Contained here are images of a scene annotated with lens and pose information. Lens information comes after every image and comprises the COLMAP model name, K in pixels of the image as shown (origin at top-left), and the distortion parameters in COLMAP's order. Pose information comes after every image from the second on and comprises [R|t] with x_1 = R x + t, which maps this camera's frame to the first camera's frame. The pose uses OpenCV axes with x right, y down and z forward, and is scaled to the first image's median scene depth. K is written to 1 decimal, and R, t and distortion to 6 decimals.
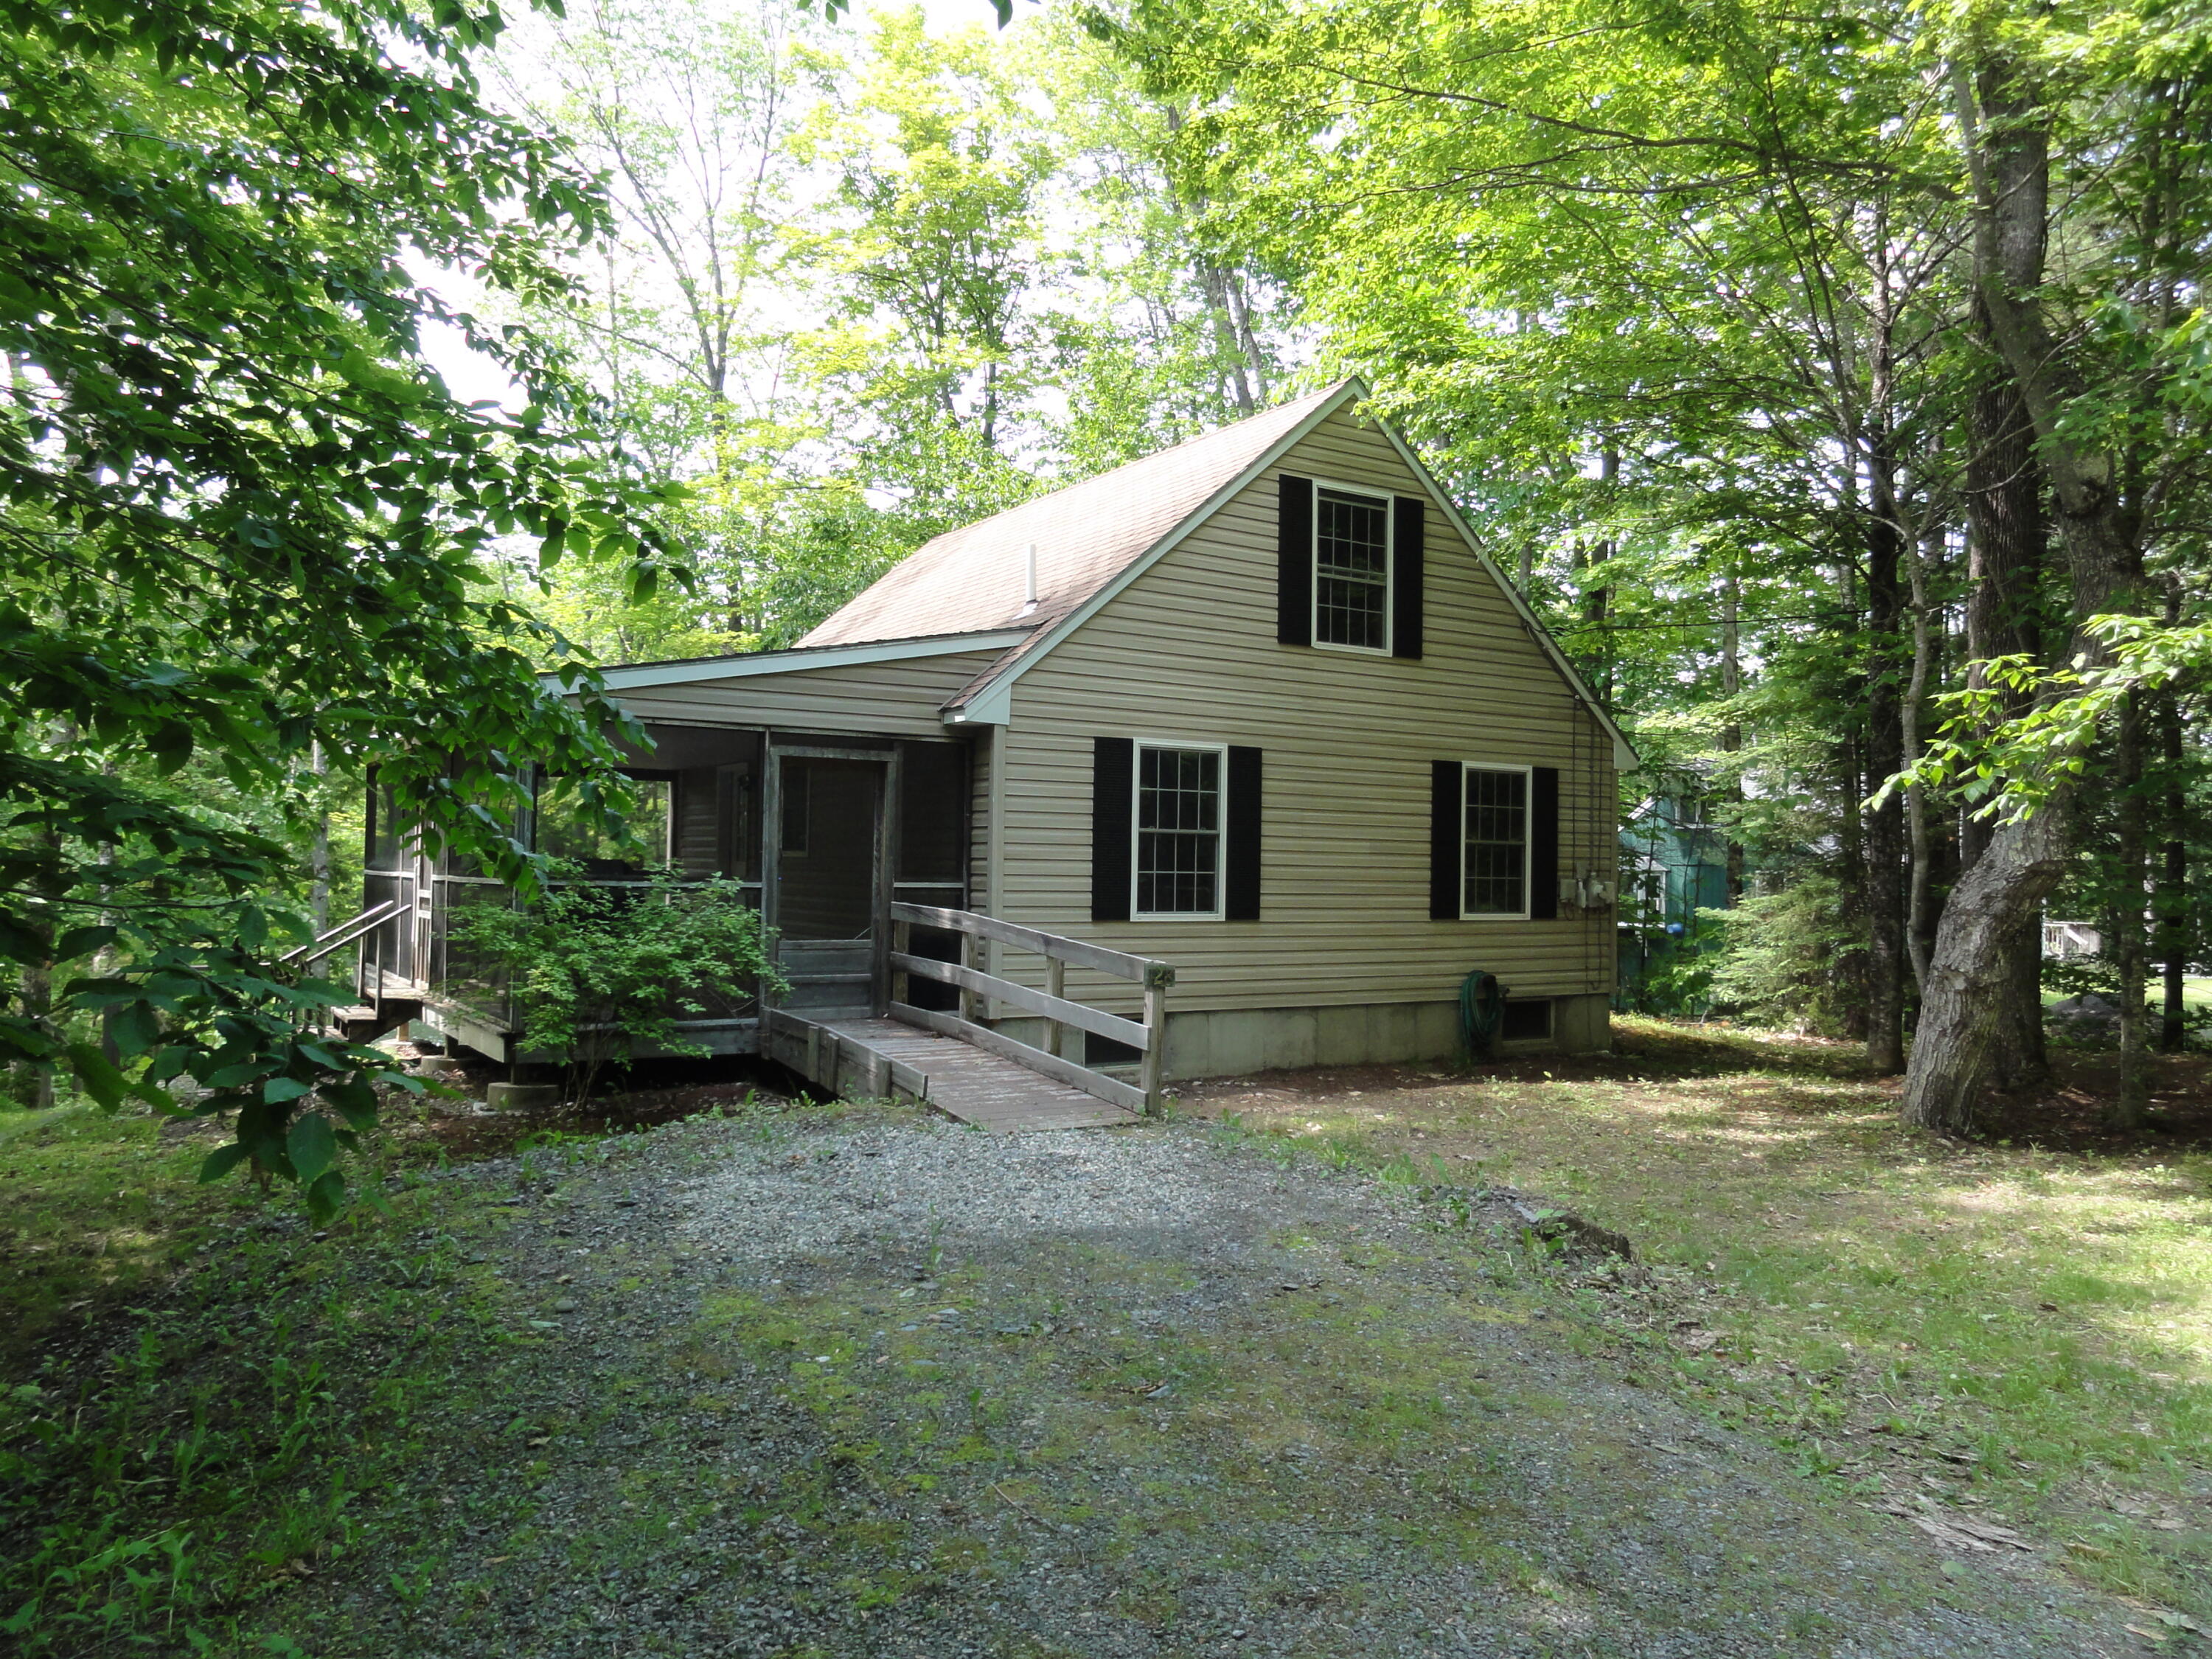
lens RADIAL K [[1538.2, 0, 1106.3], [0, 1538.2, 830.8], [0, 0, 1]] dist [-0.010544, 0.003351]
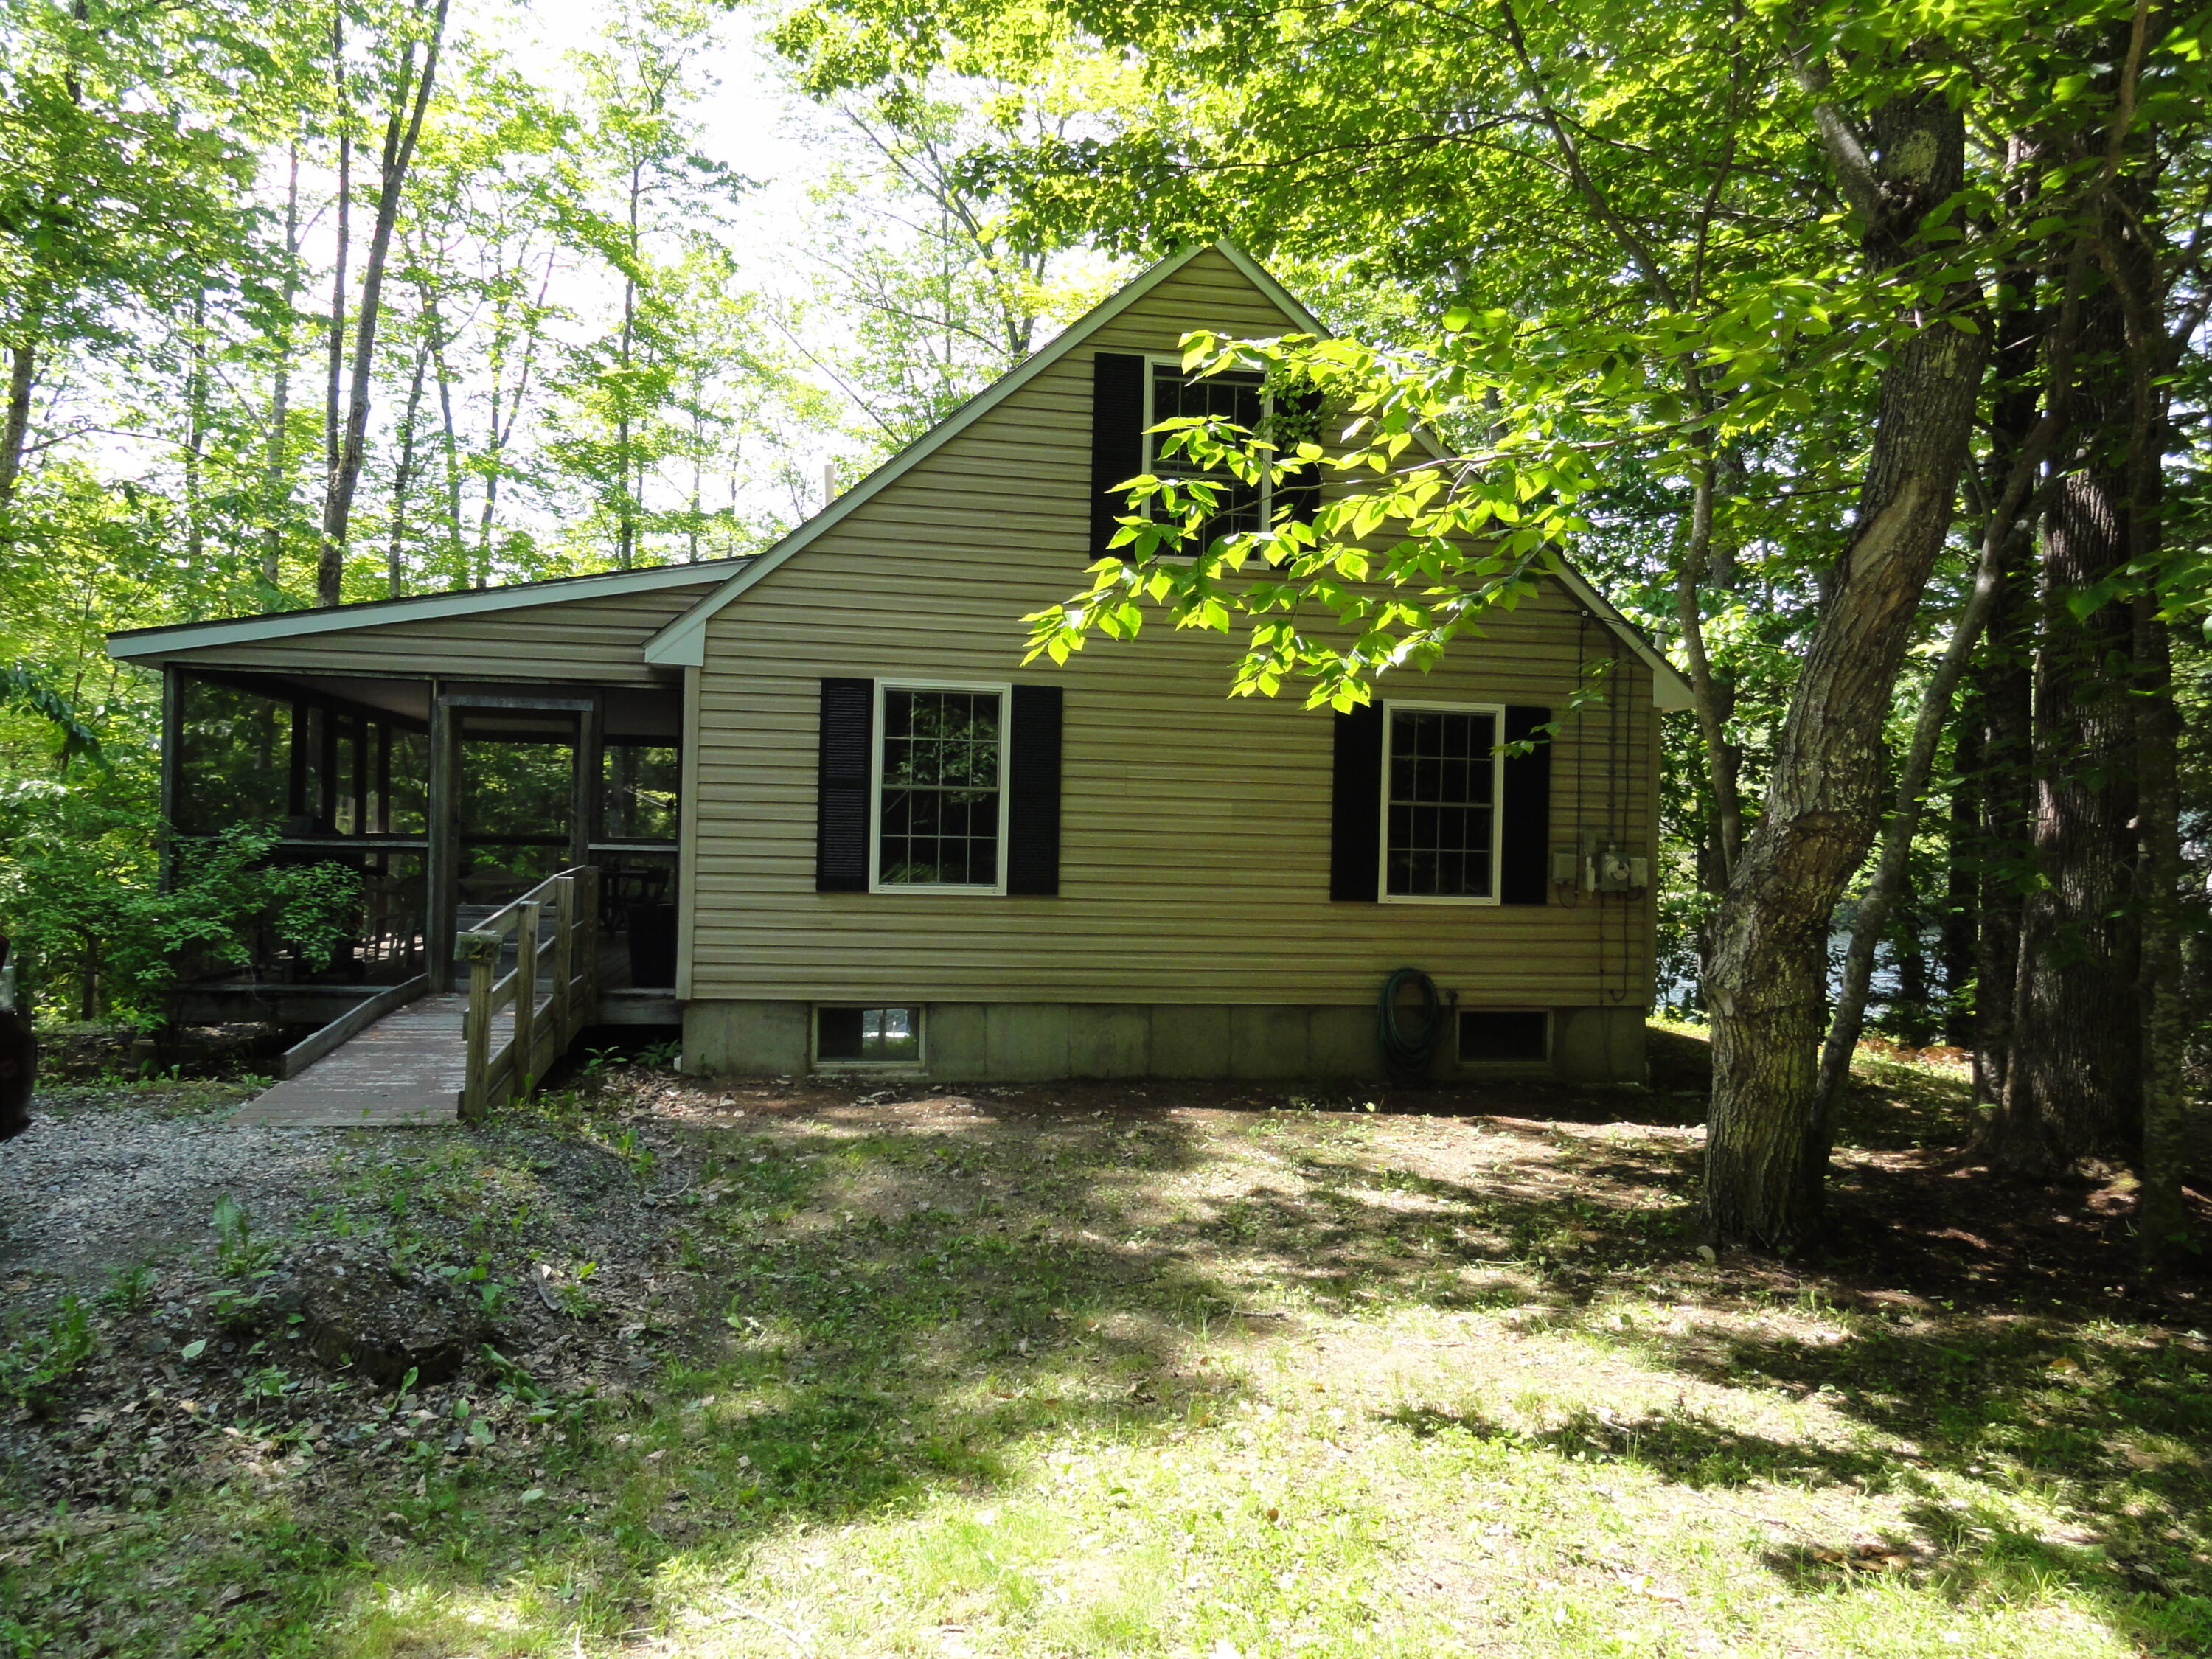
lens RADIAL K [[1538.2, 0, 1105.9], [0, 1538.2, 830.1], [0, 0, 1]] dist [-0.010544, 0.003351]
pose [[0.928614, 0.003054, -0.371036, 0.432050], [0.000198, 0.999962, 0.008727, 0.015622], [0.371048, -0.008177, 0.928578, 0.243808]]
